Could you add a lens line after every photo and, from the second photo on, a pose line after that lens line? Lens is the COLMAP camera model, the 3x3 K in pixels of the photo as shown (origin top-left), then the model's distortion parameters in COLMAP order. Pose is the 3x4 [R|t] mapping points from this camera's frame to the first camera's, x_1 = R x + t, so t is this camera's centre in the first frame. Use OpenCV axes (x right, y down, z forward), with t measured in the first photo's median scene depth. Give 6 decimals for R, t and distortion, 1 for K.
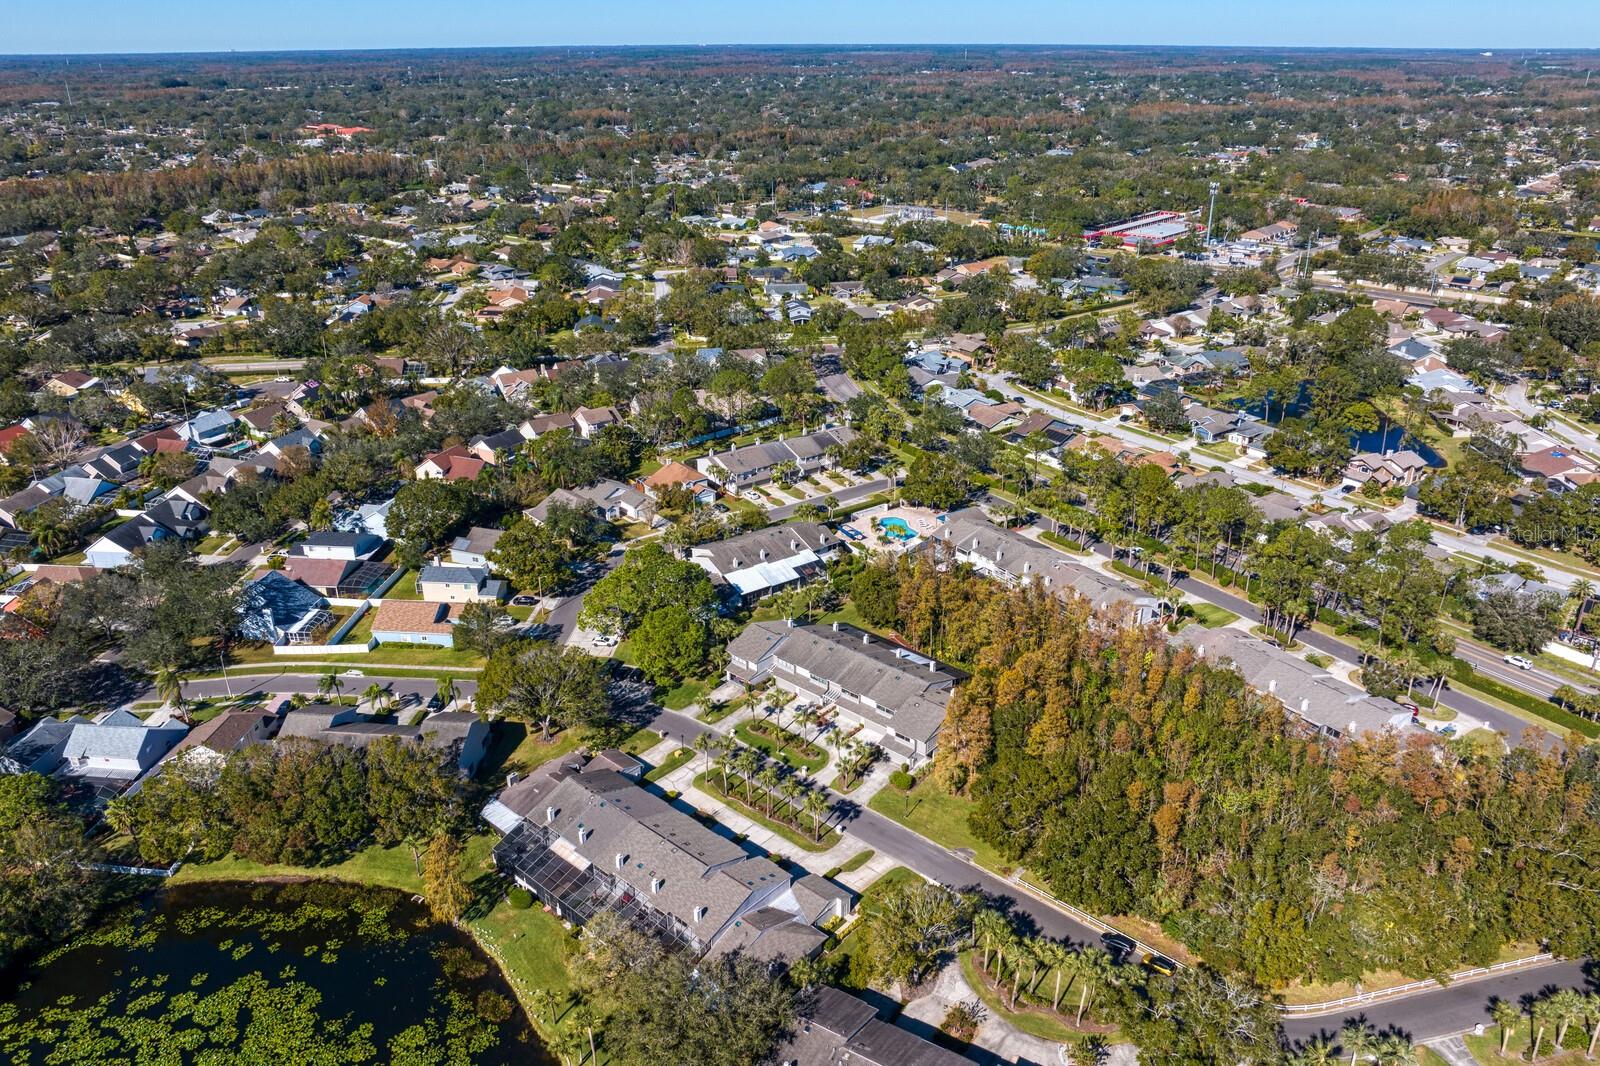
lens RADIAL K [[1122.9, 0, 803.7], [0, 1122.9, 528.0], [0, 0, 1]] dist [-0.040974, -0.002507]
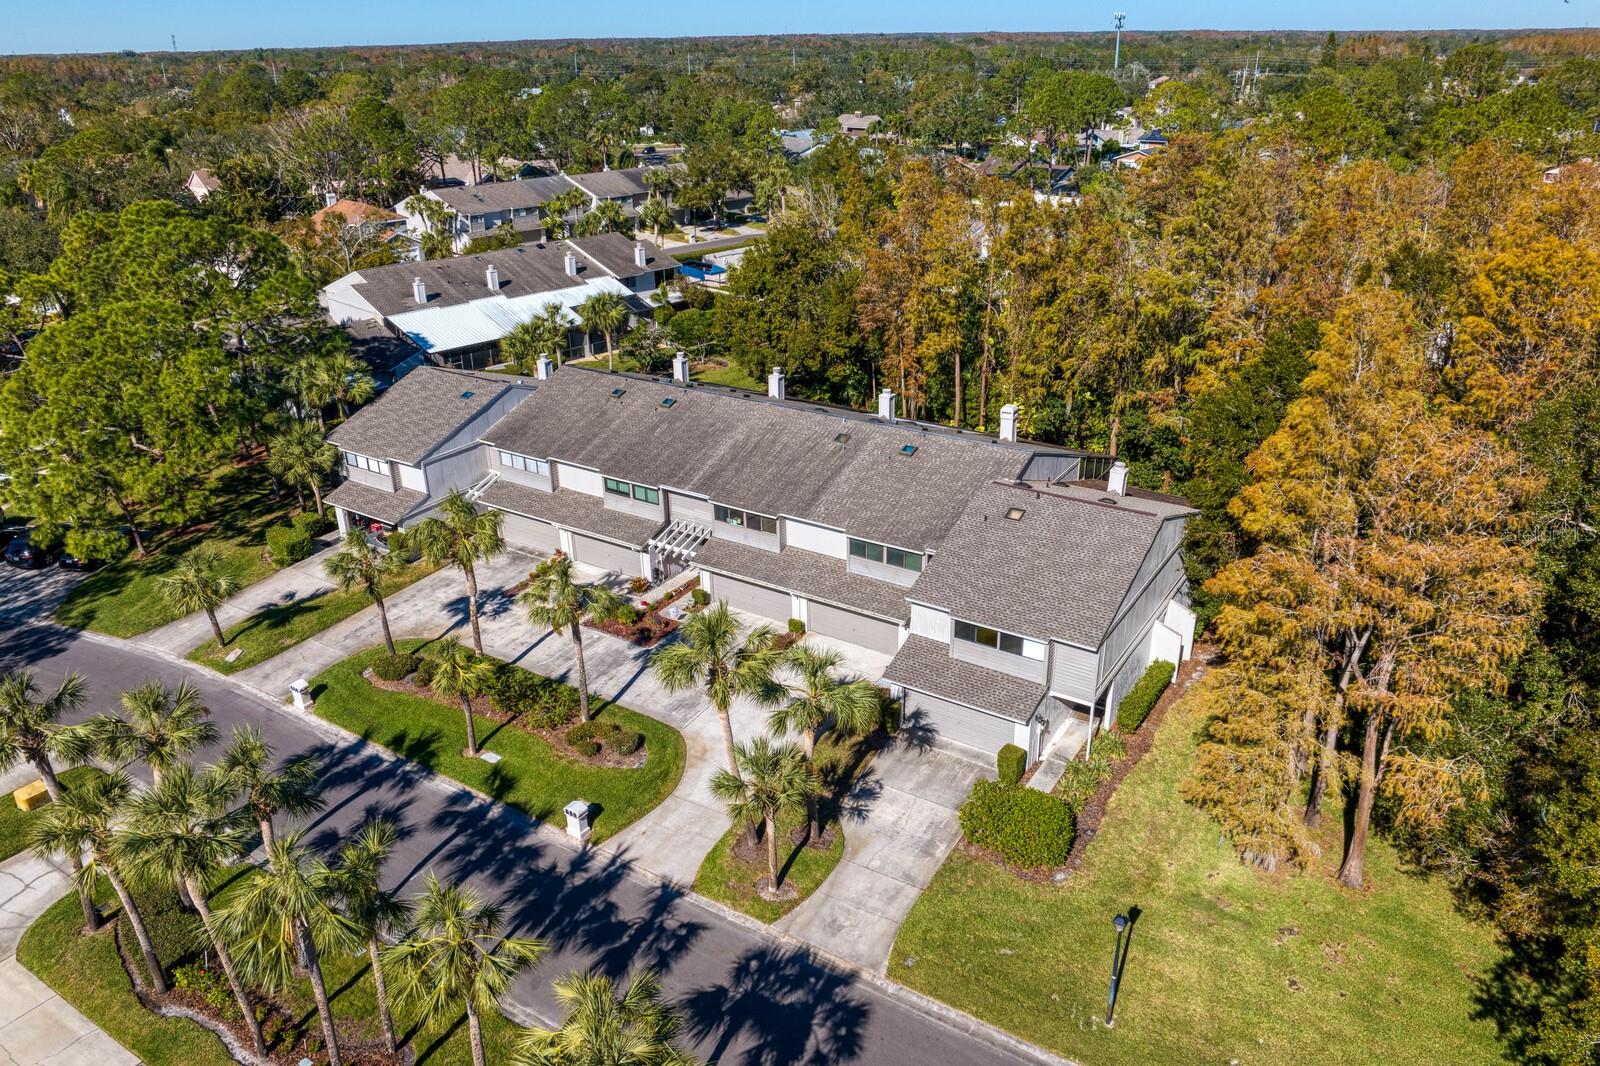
lens RADIAL K [[1129.7, 0, 807.2], [0, 1129.7, 526.2], [0, 0, 1]] dist [-0.040240, -0.003772]
pose [[0.988441, -0.069408, 0.134784, 0.017057], [0.069758, 0.997562, 0.002132, 0.136924], [-0.134604, 0.007295, 0.990873, 0.658099]]
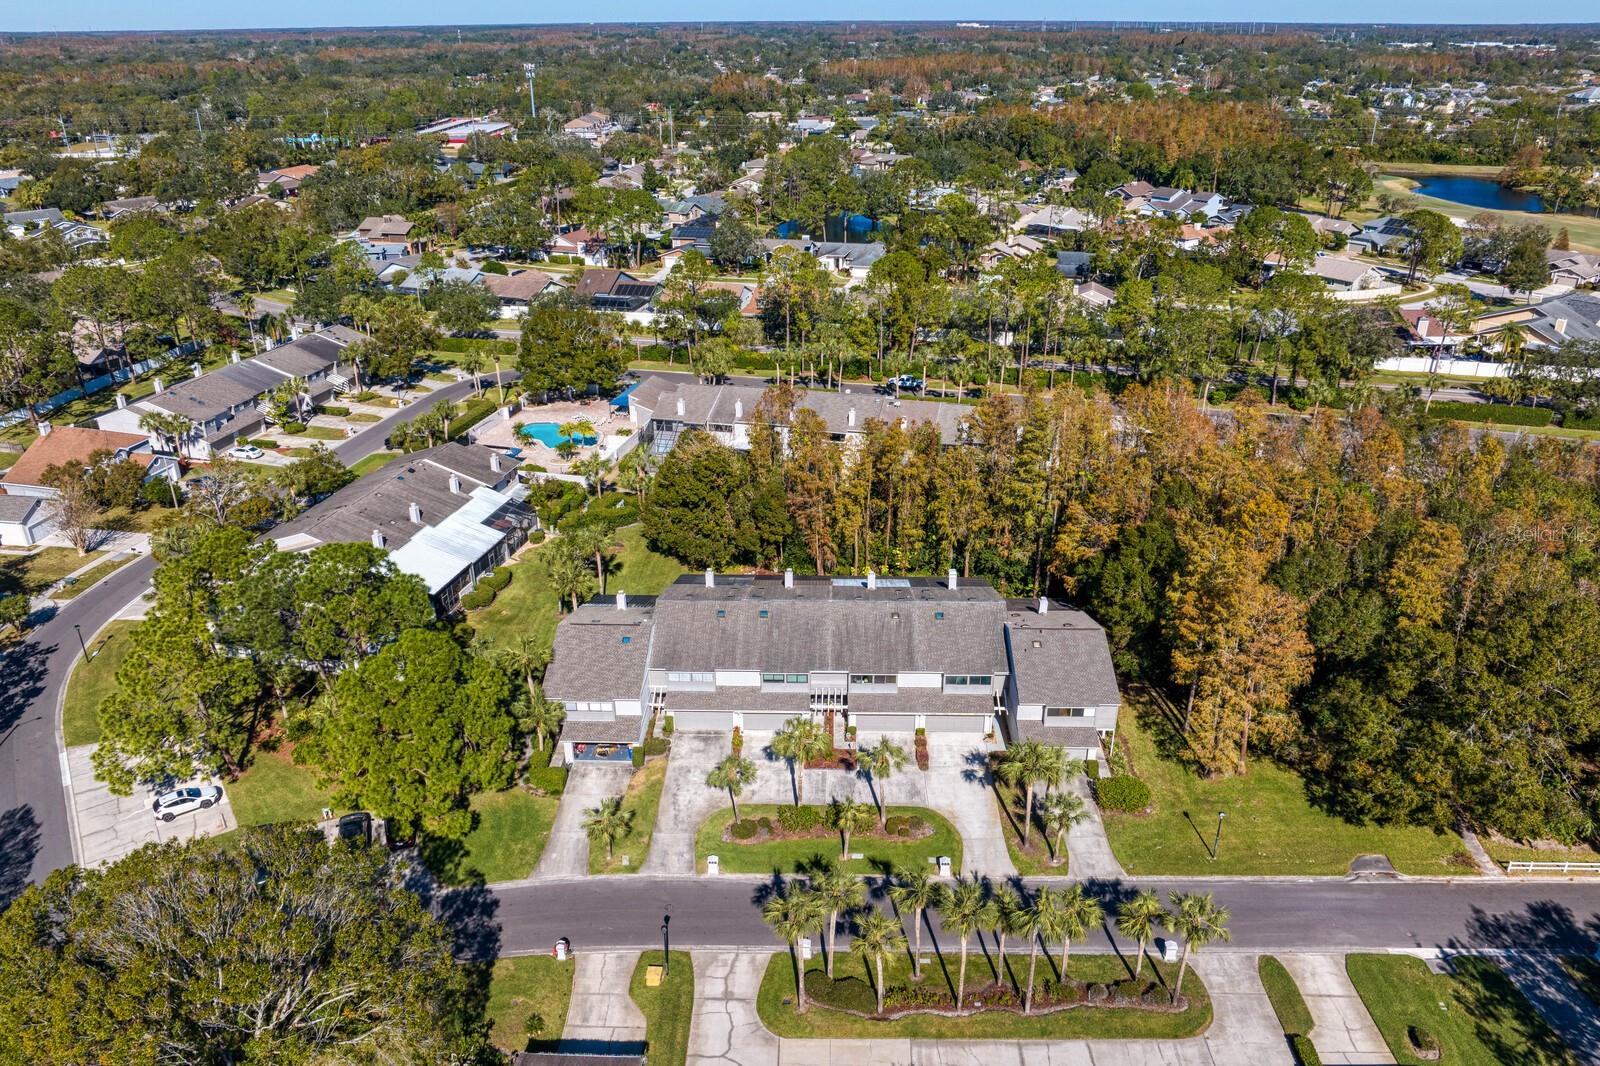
lens RADIAL K [[1129.7, 0, 807.2], [0, 1129.7, 526.2], [0, 0, 1]] dist [-0.040240, -0.003772]
pose [[0.763851, -0.264549, 0.588681, -0.222242], [0.258977, 0.961113, 0.095877, 0.029878], [-0.591153, 0.079220, 0.802659, 0.575150]]
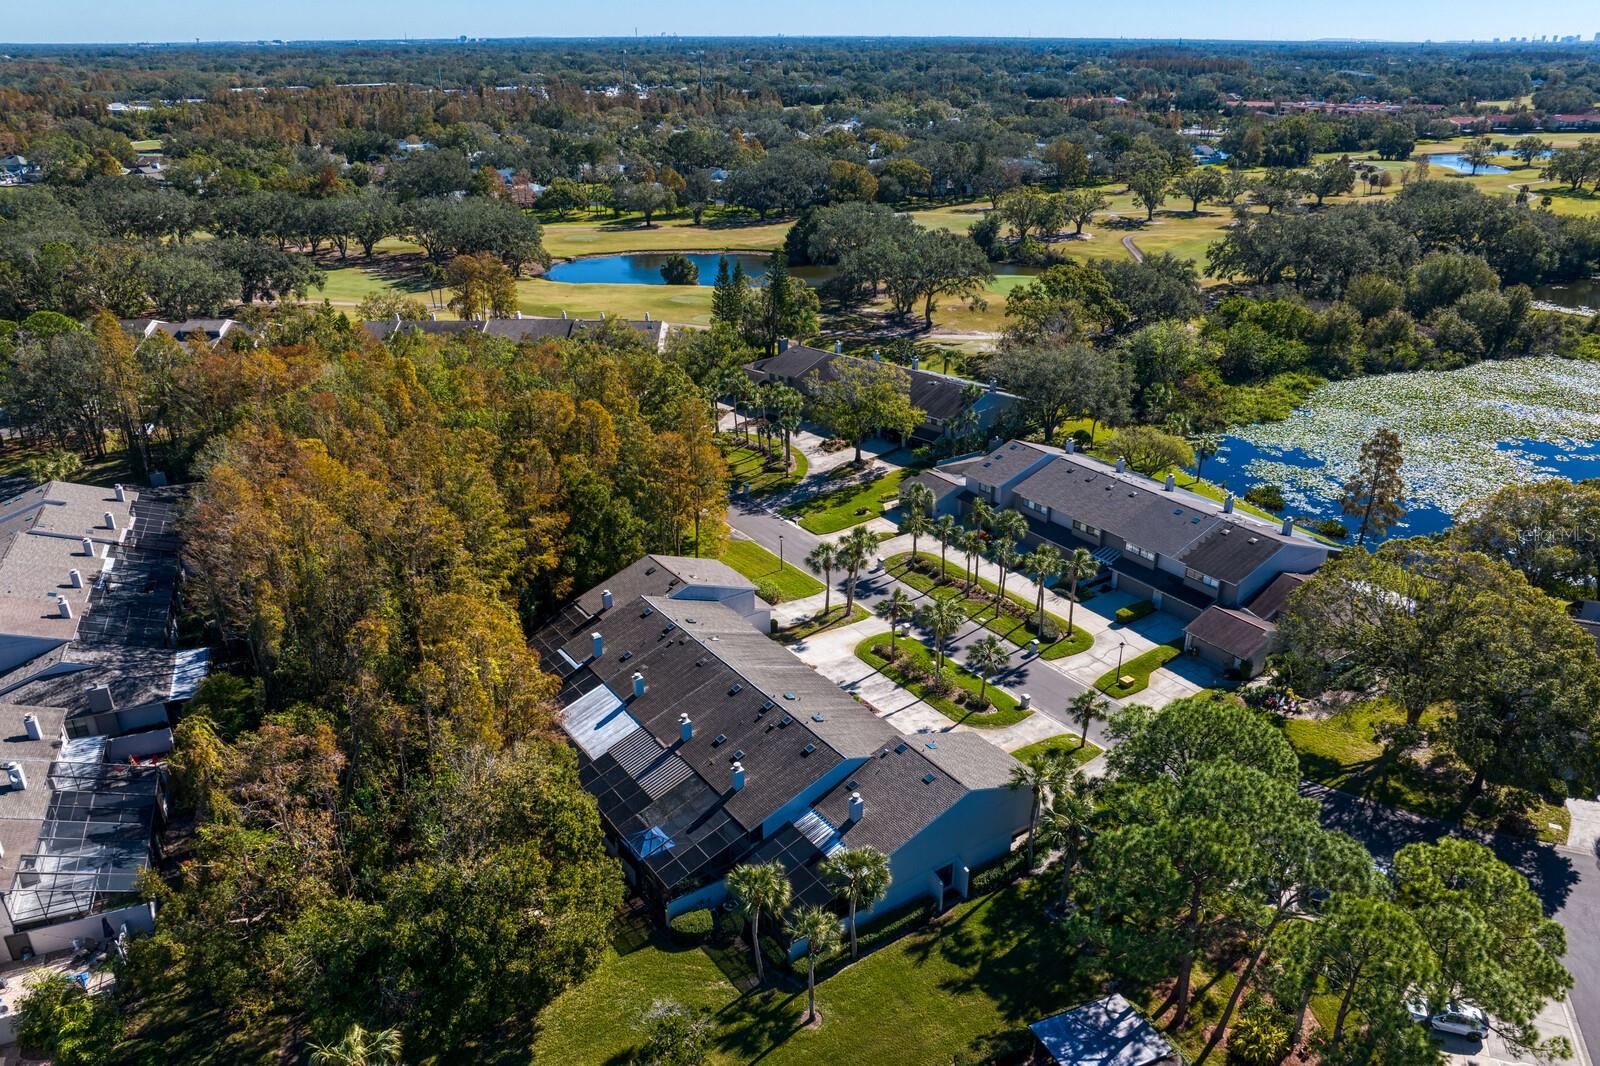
lens RADIAL K [[1151.3, 0, 807.5], [0, 1151.3, 583.3], [0, 0, 1]] dist [-0.050323, 0.004623]
pose [[-0.971392, -0.098751, 0.215978, -0.067481], [0.100217, 0.654046, 0.749787, -0.228734], [-0.215301, 0.749982, -0.625438, 1.177324]]
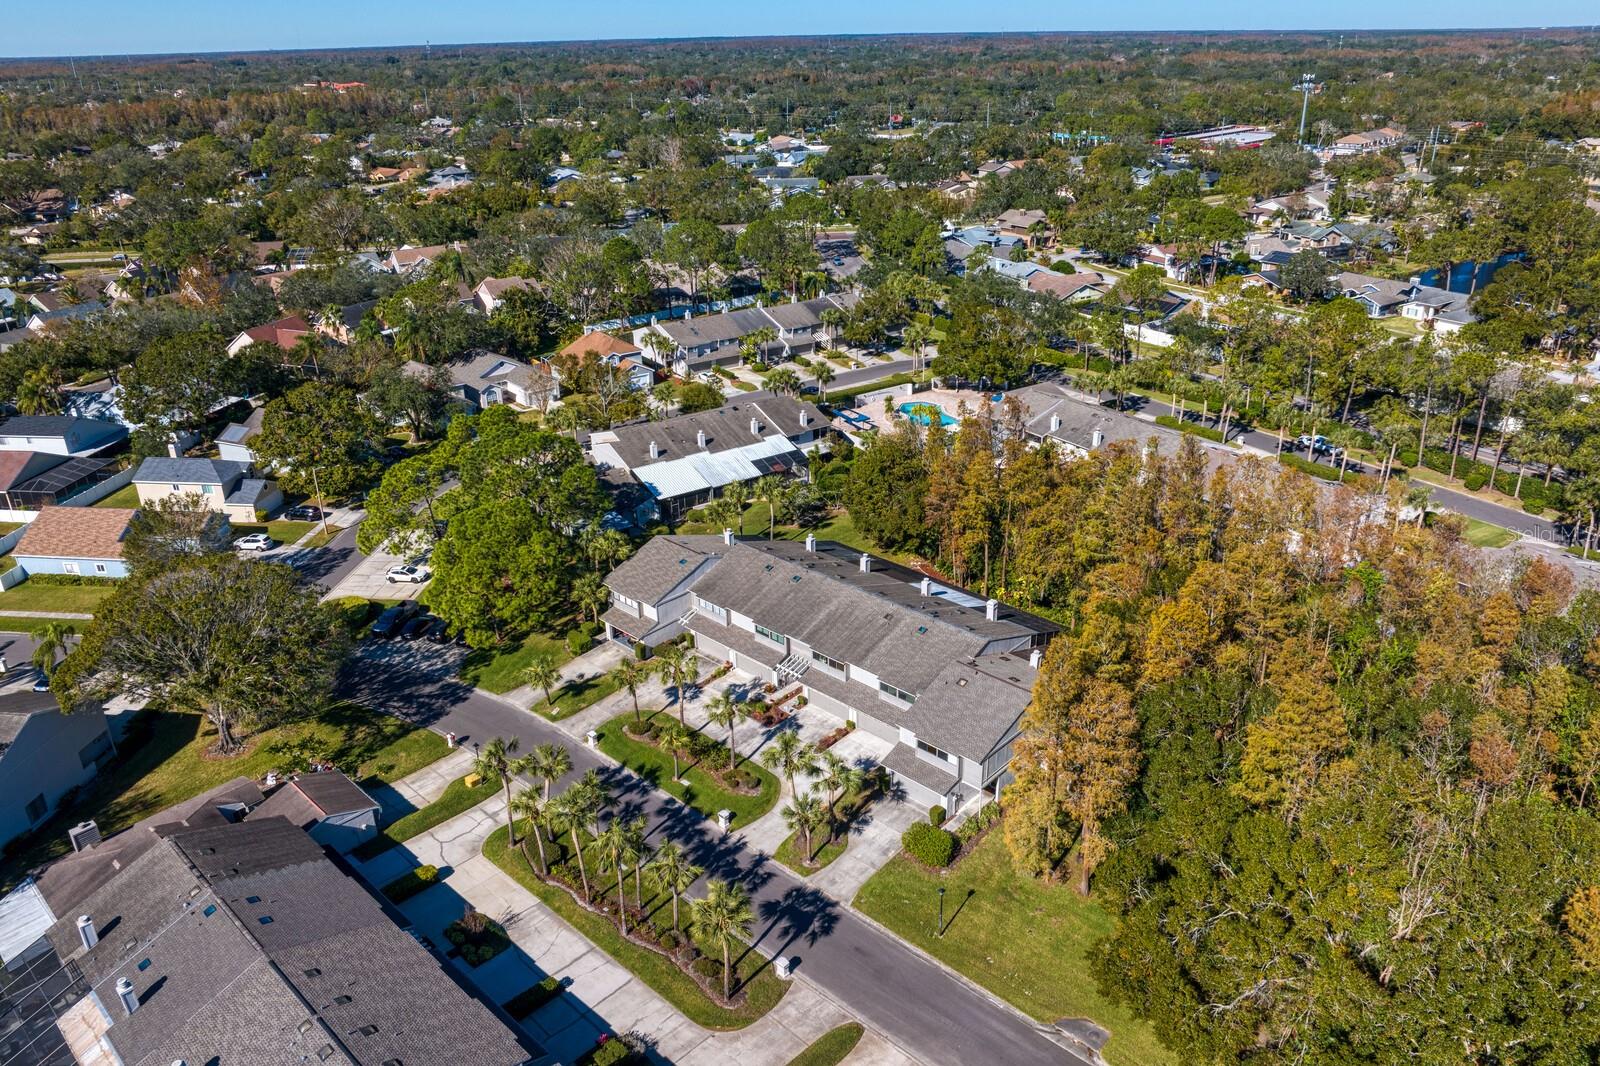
lens RADIAL K [[1122.9, 0, 803.7], [0, 1122.9, 528.0], [0, 0, 1]] dist [-0.040974, -0.002507]
pose [[0.999496, -0.001875, -0.031685, 0.042342], [0.002024, 0.999987, 0.004680, 0.077969], [0.031676, -0.004742, 0.999487, 0.452728]]
